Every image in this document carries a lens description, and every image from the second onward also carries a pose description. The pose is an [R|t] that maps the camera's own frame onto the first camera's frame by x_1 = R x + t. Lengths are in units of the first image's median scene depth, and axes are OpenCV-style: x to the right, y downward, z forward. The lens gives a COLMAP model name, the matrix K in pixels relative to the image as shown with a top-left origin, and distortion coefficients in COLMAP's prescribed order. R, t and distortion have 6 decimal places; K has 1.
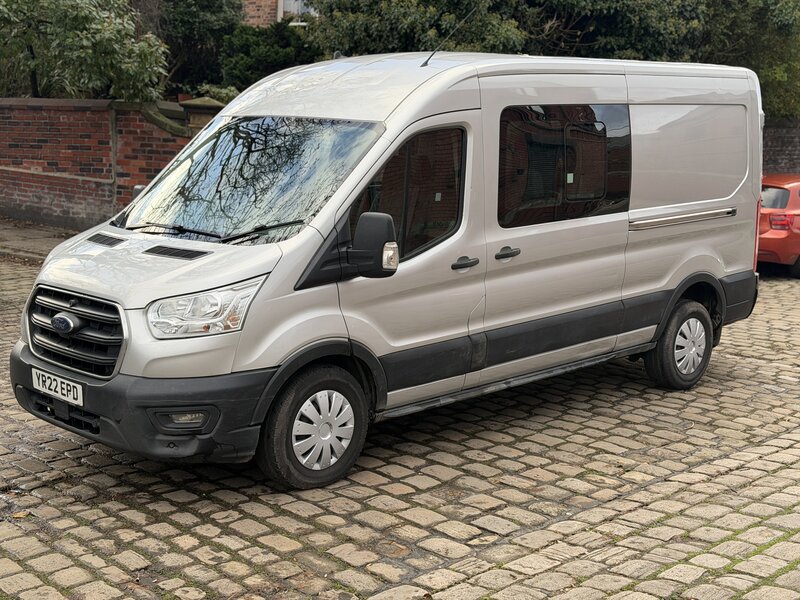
lens RADIAL K [[1089.6, 0, 400.0], [0, 1089.6, 300.0], [0, 0, 1]] dist [0.193624, -0.402694]
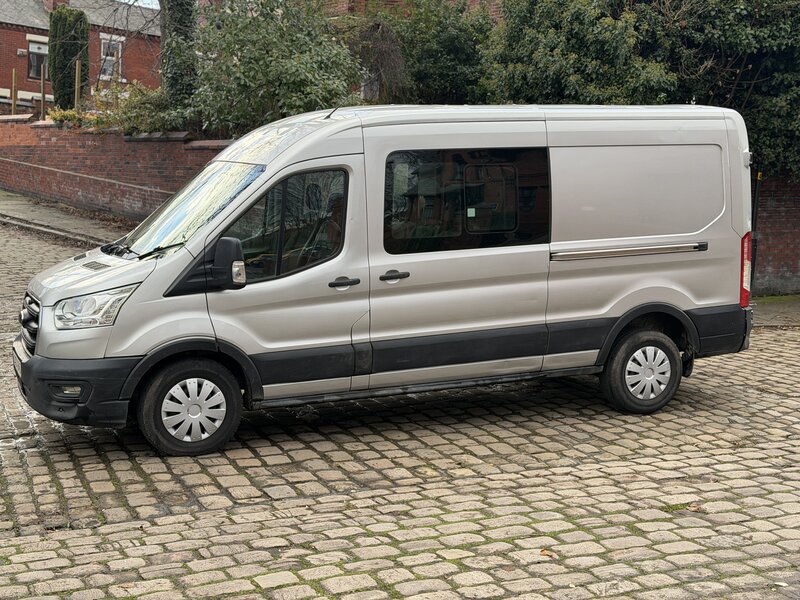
lens RADIAL K [[1089.6, 0, 400.0], [0, 1089.6, 300.0], [0, 0, 1]] dist [0.193624, -0.402694]
pose [[0.936544, 0.032433, -0.349046, 0.526168], [-0.044885, 0.998610, -0.027644, 0.015462], [0.347664, 0.041556, 0.936698, -0.091733]]
